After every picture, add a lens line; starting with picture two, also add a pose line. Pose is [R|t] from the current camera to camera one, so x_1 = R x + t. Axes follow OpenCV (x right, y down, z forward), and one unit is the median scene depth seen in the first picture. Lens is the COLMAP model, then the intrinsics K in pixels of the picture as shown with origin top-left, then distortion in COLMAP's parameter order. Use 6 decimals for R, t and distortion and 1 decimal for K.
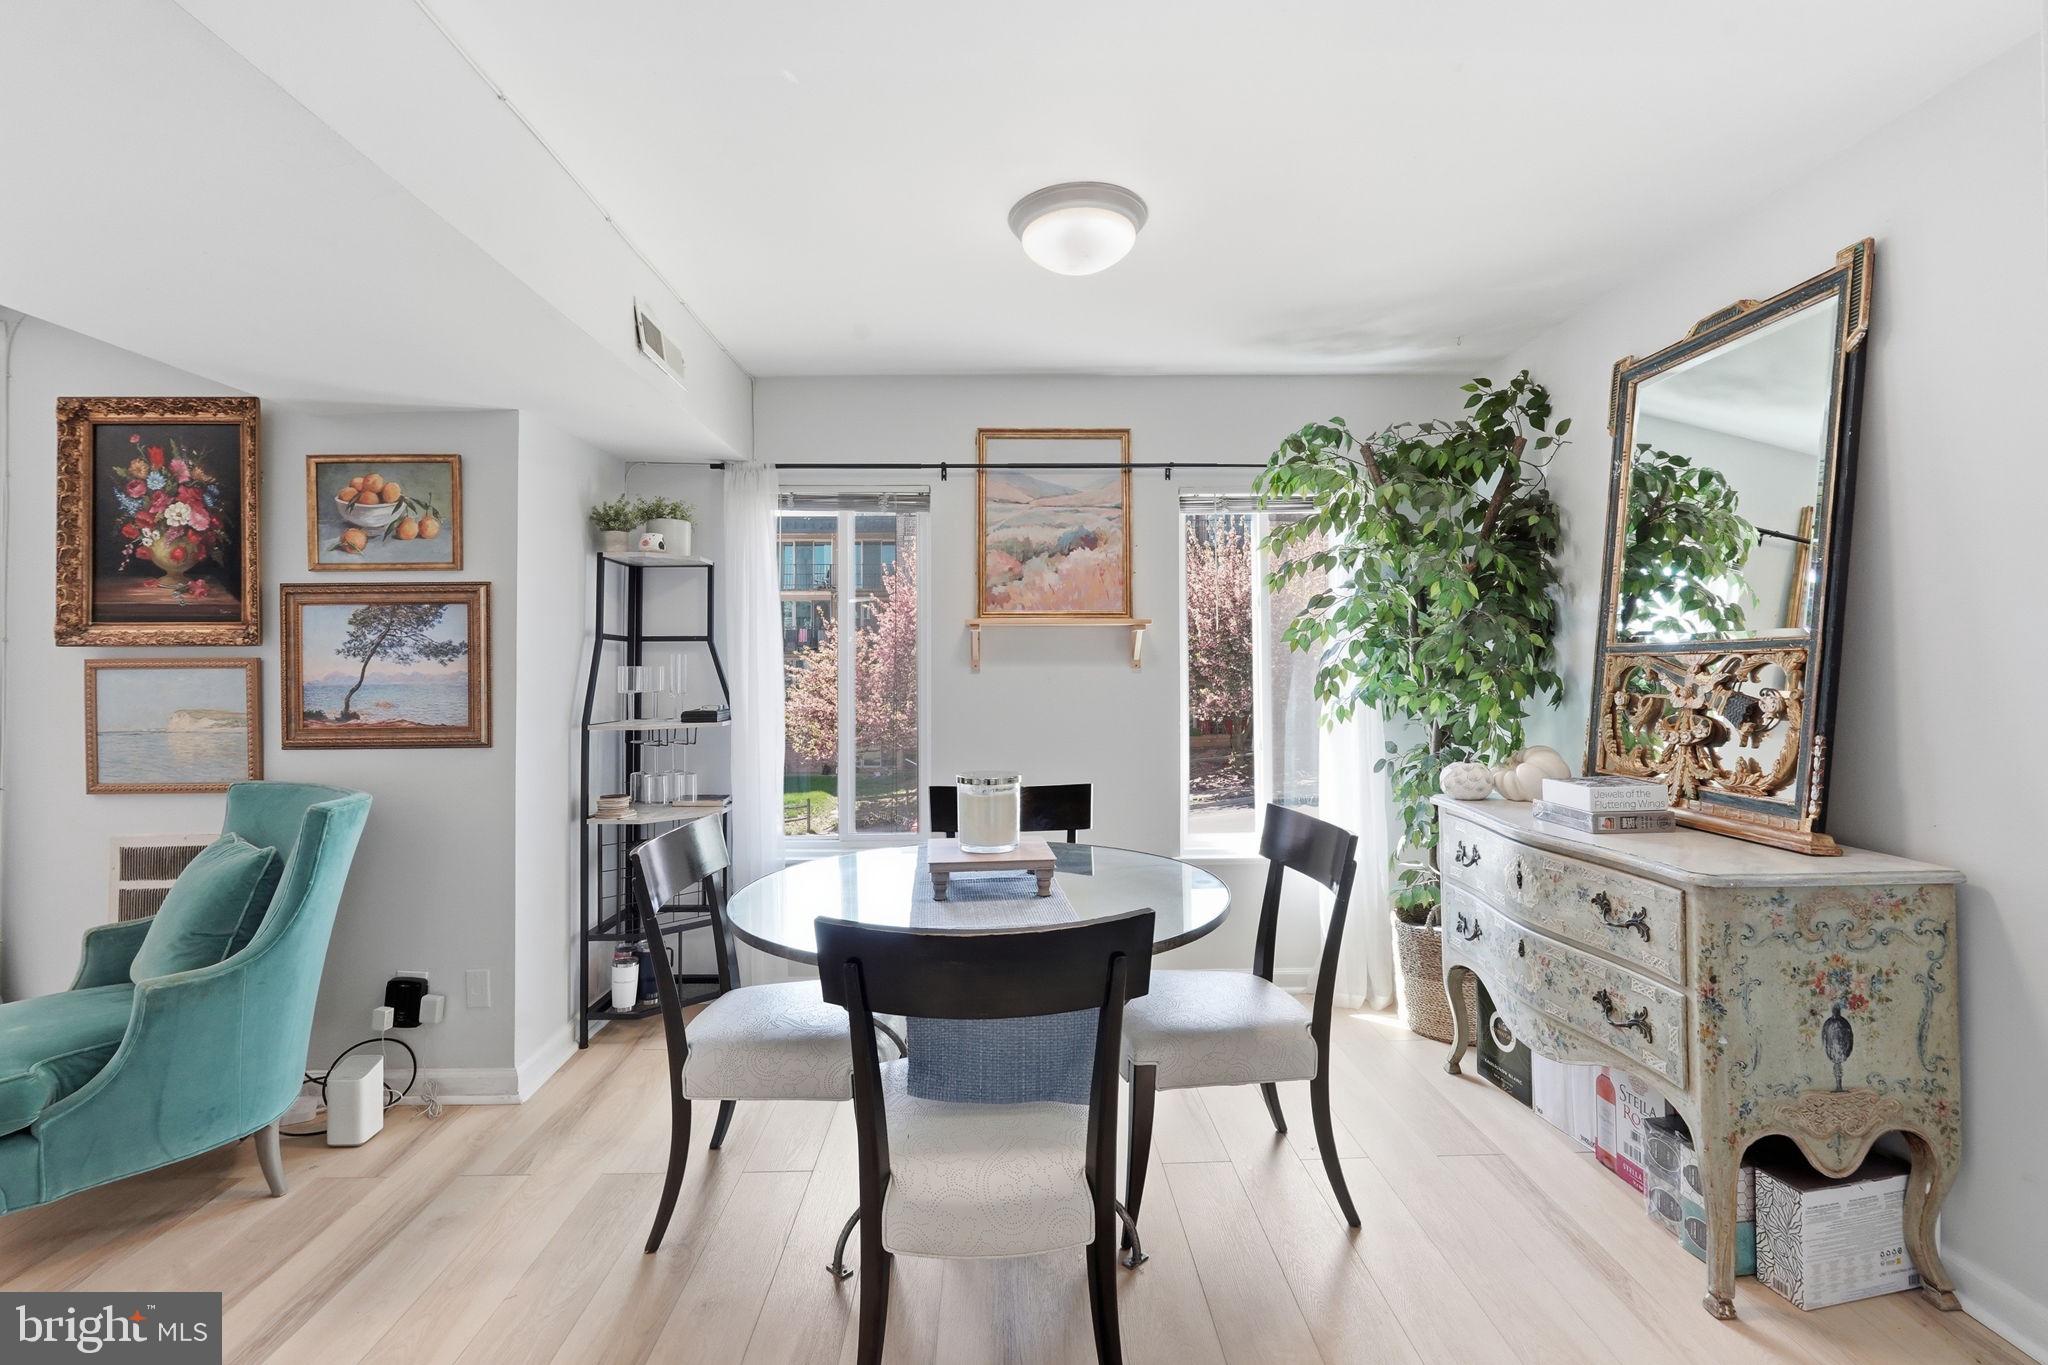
lens RADIAL K [[919.2, 0, 1031.8], [0, 919.2, 652.4], [0, 0, 1]] dist [-0.012200, 0.006031]
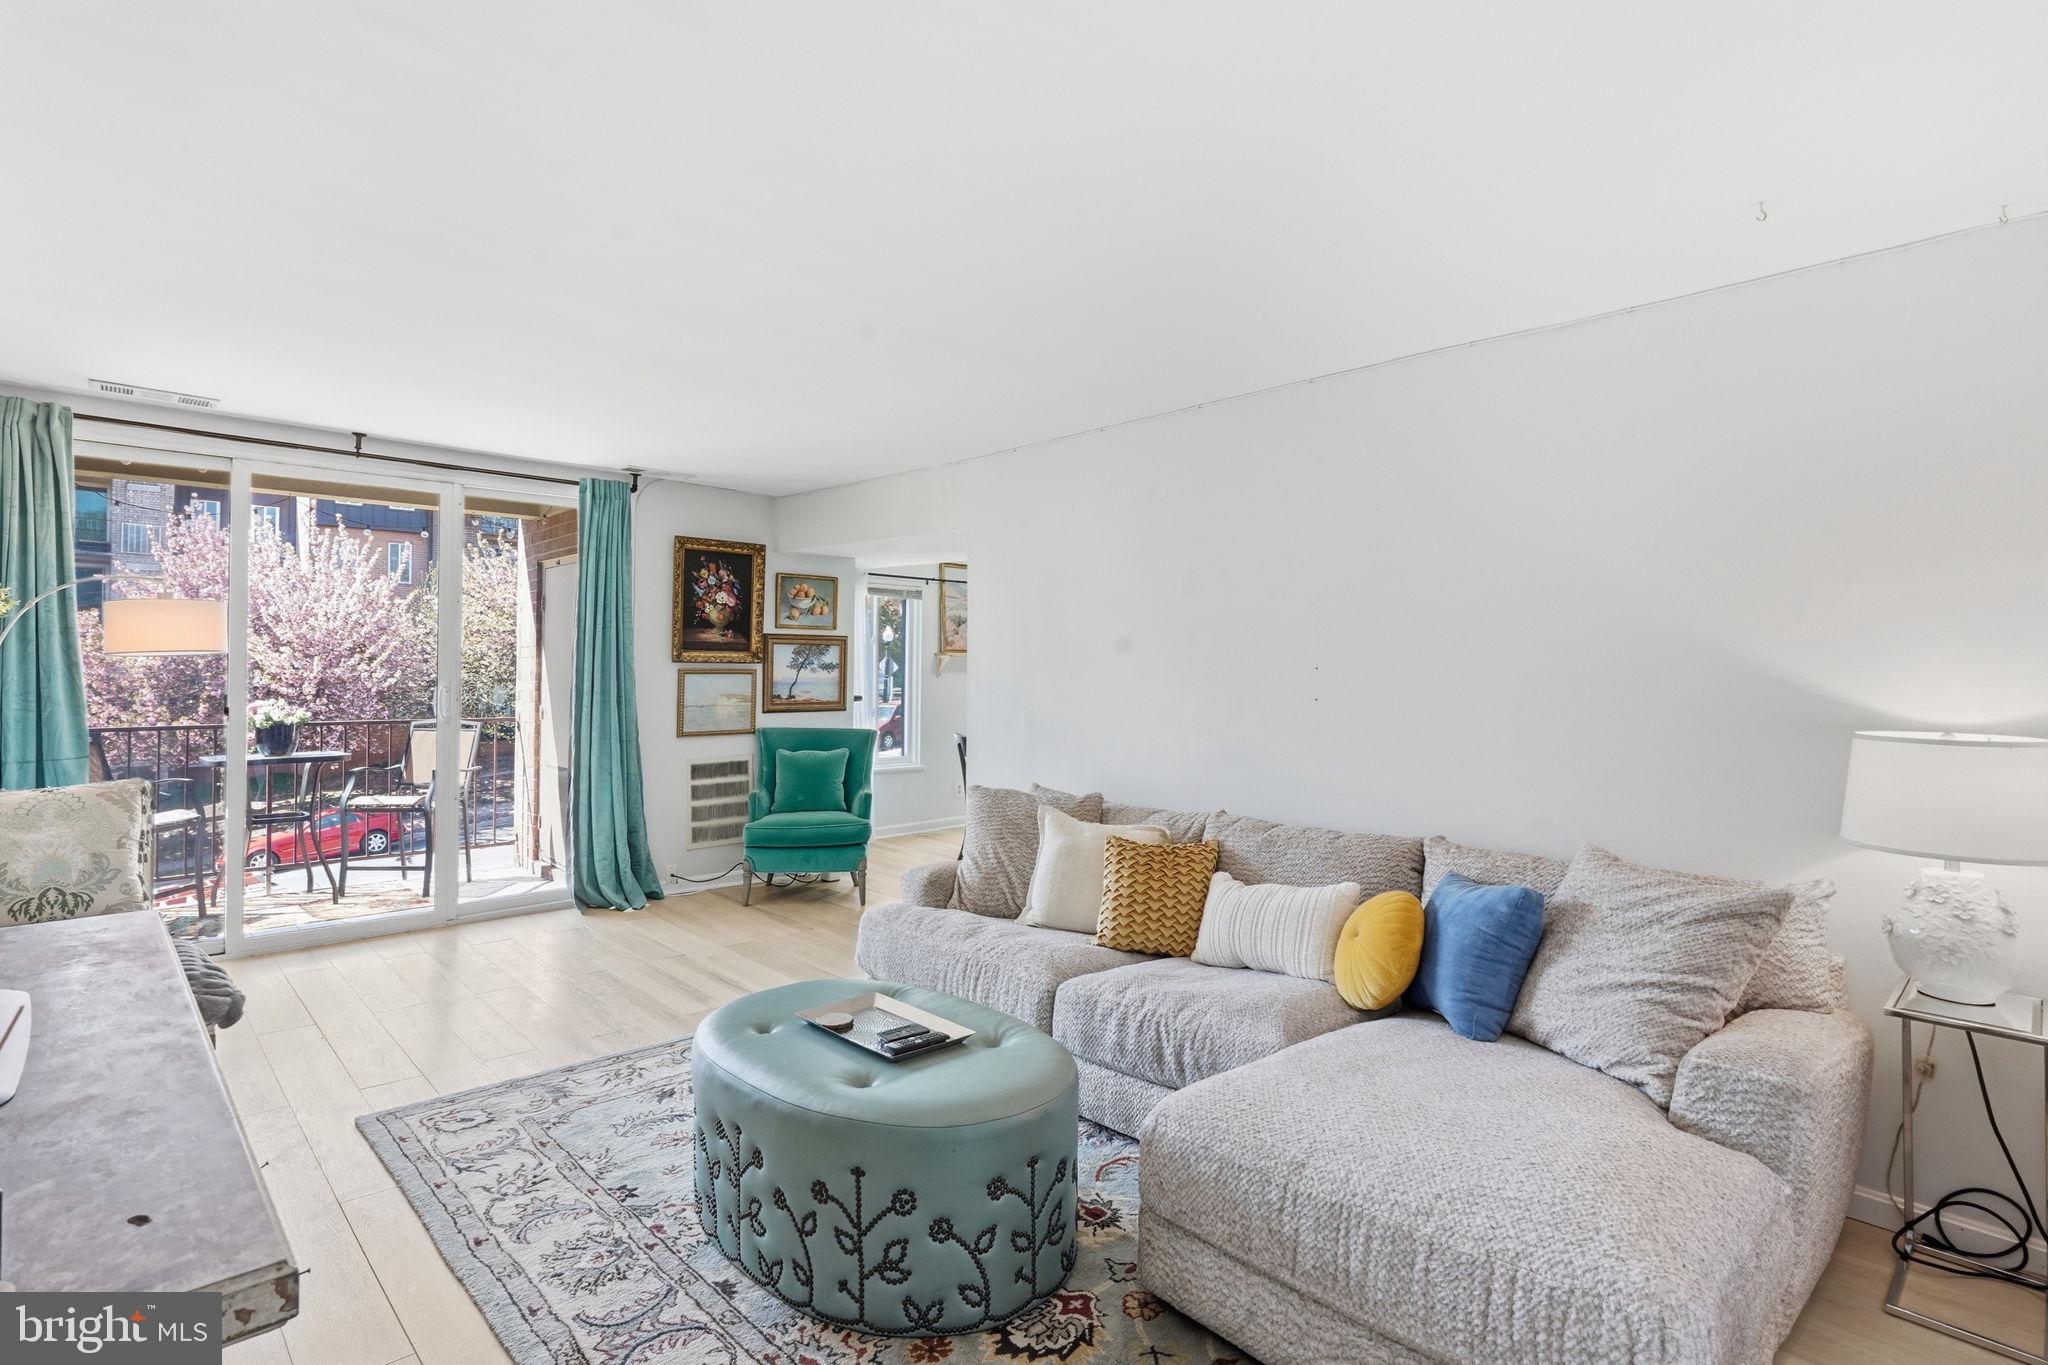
lens RADIAL K [[969.5, 0, 1016.4], [0, 969.5, 673.1], [0, 0, 1]] dist [-0.006388, -0.000818]
pose [[0.737946, 0.009172, 0.674797, -1.873806], [-0.024947, 0.999595, 0.013695, -0.029528], [-0.674398, -0.026941, 0.737876, -1.007503]]
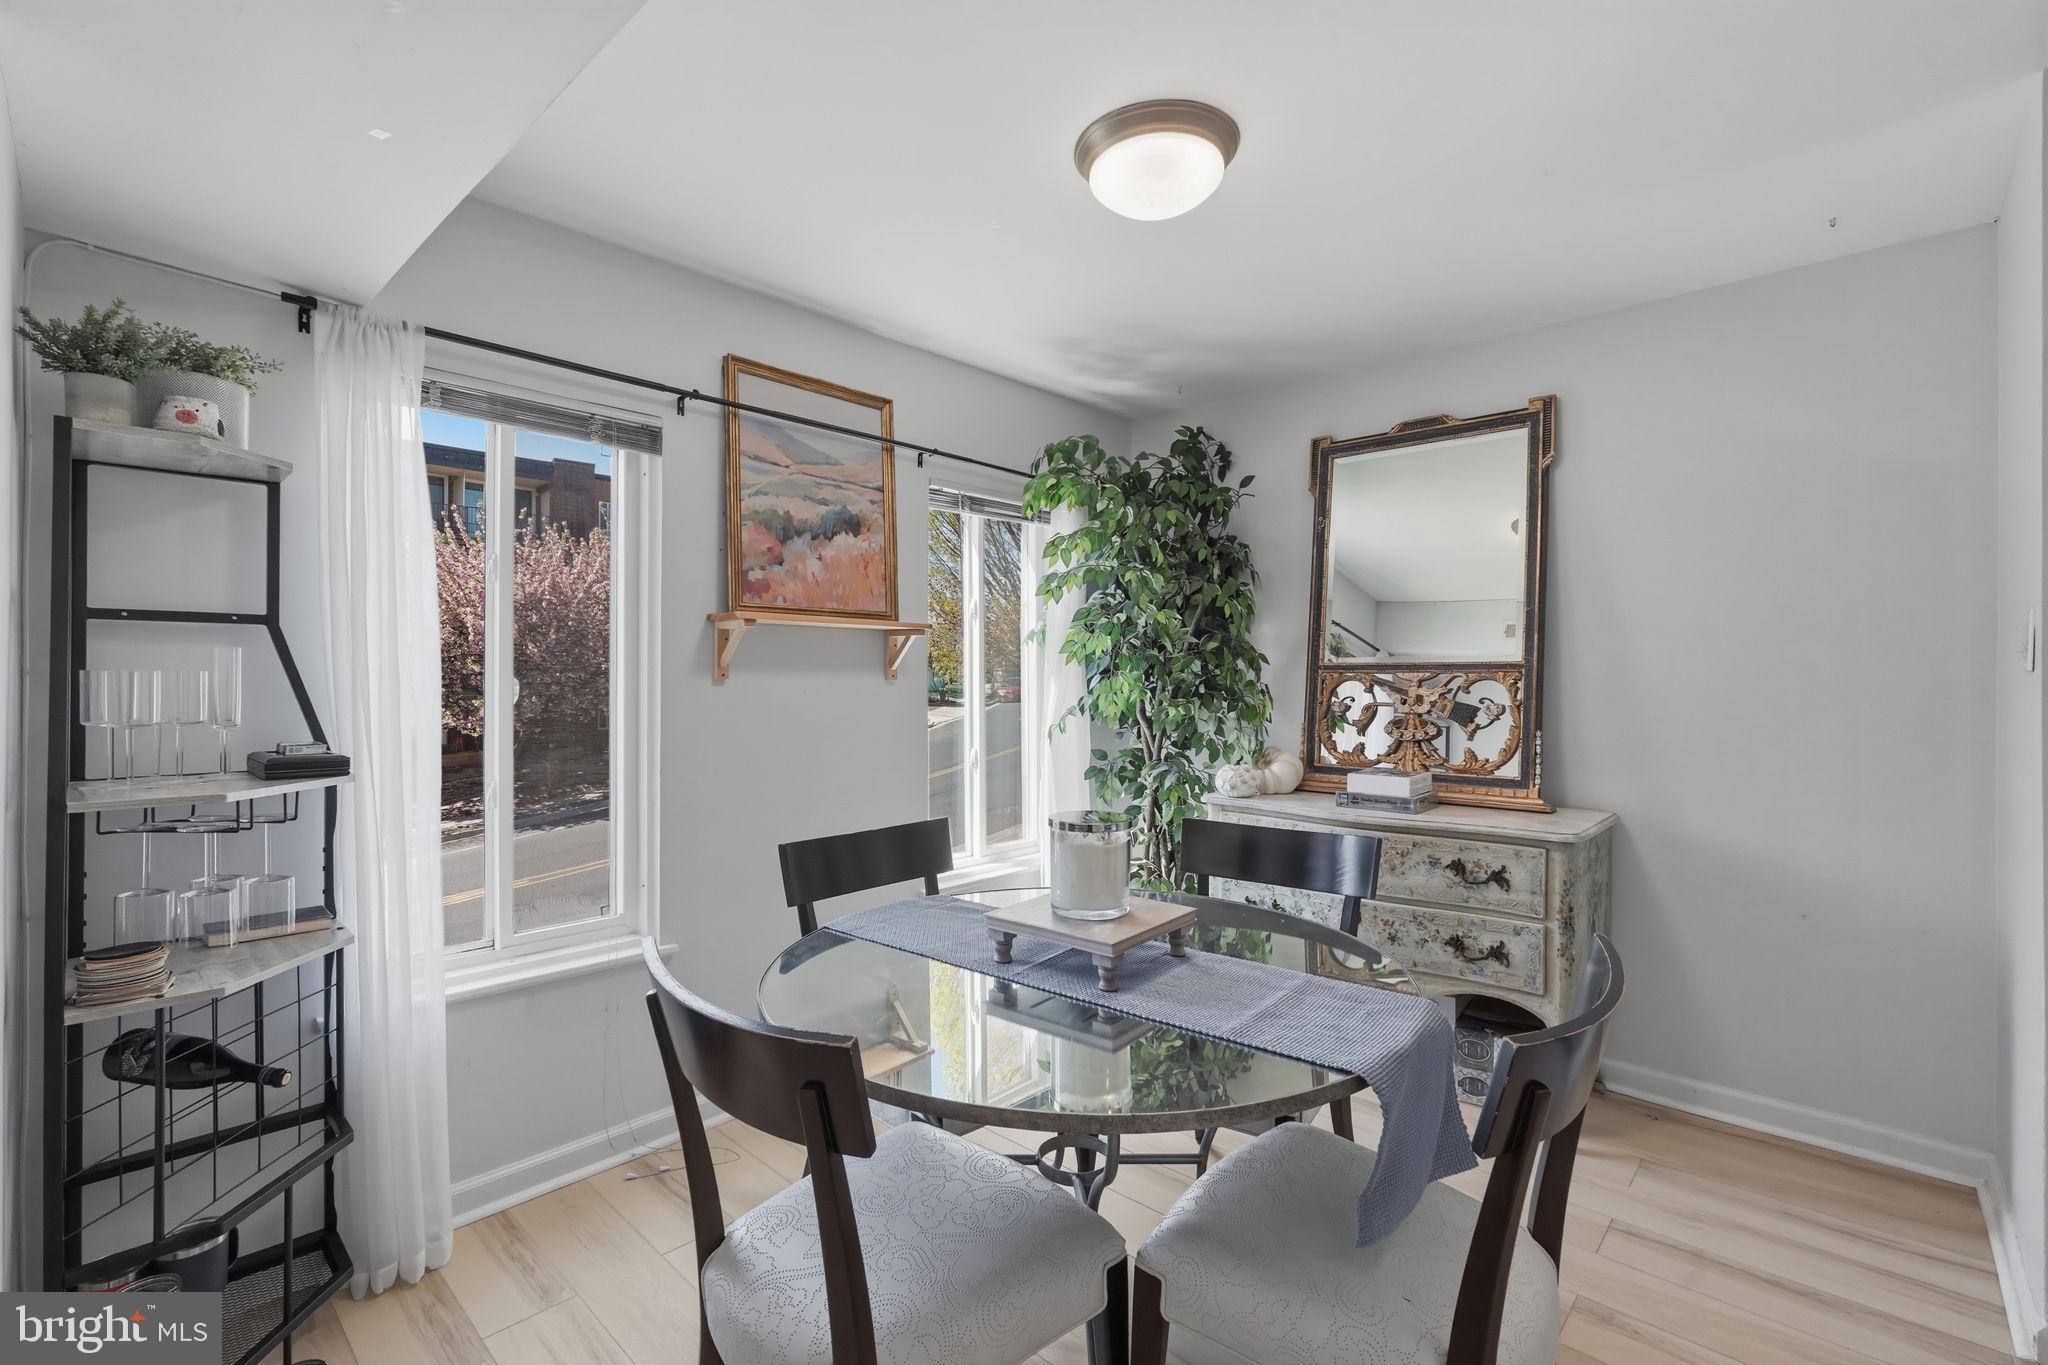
lens RADIAL K [[919.2, 0, 1023.7], [0, 919.2, 667.2], [0, 0, 1]] dist [-0.012200, 0.006031]
pose [[0.704209, 0.013390, 0.709867, -0.537101], [-0.019677, 0.999806, 0.000662, 0.003940], [-0.709720, -0.014434, 0.704336, 0.399610]]
